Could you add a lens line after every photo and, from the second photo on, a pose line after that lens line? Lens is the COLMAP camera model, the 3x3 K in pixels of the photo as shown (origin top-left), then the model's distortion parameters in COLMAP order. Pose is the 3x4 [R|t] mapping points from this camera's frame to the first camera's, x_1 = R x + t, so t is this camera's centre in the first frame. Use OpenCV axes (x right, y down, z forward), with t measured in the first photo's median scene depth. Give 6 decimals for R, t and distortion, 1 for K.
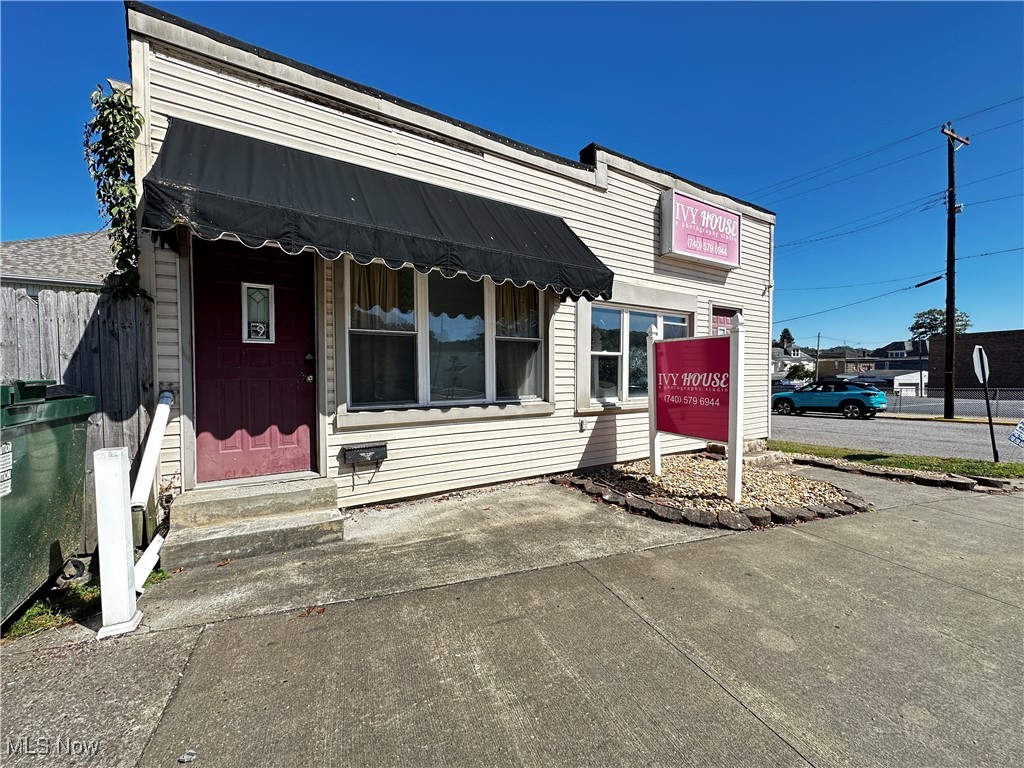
lens RADIAL K [[408.6, 0, 513.0], [0, 408.6, 381.4], [0, 0, 1]] dist [0.001084, -0.000057]
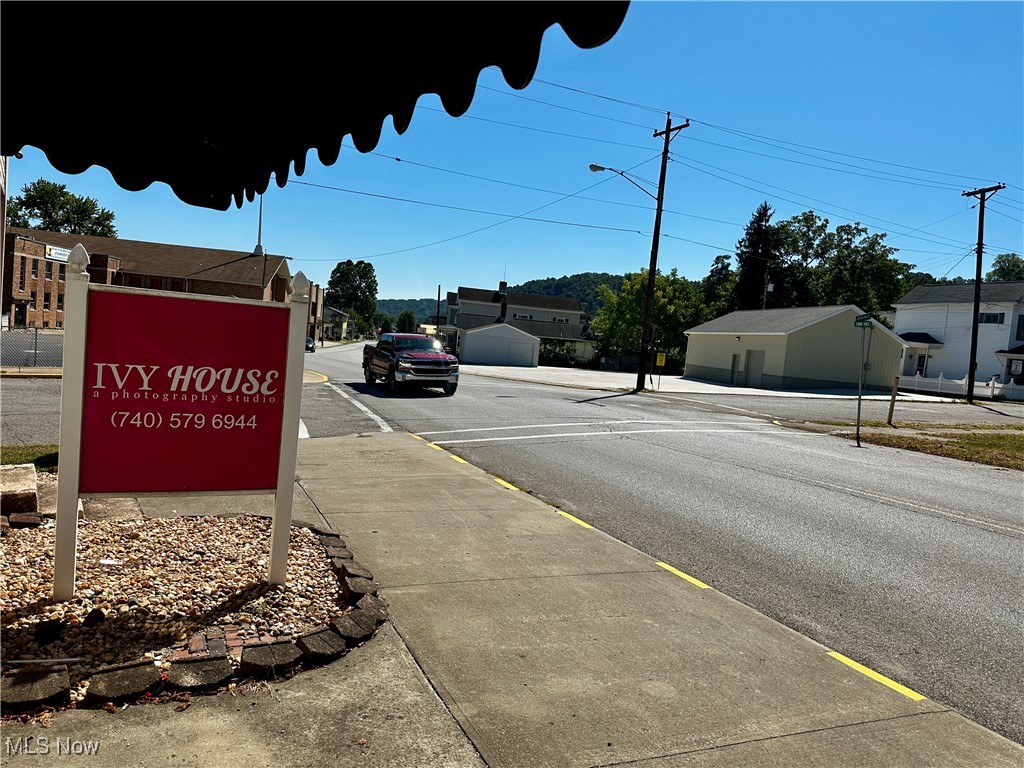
lens RADIAL K [[724.7, 0, 513.4], [0, 724.7, 383.7], [0, 0, 1]] dist [0.014060, -0.003378]
pose [[-0.020883, -0.075258, 0.996945, -0.497839], [-0.060670, 0.995421, 0.073872, -0.096719], [-0.997939, -0.058942, -0.025353, 0.696457]]
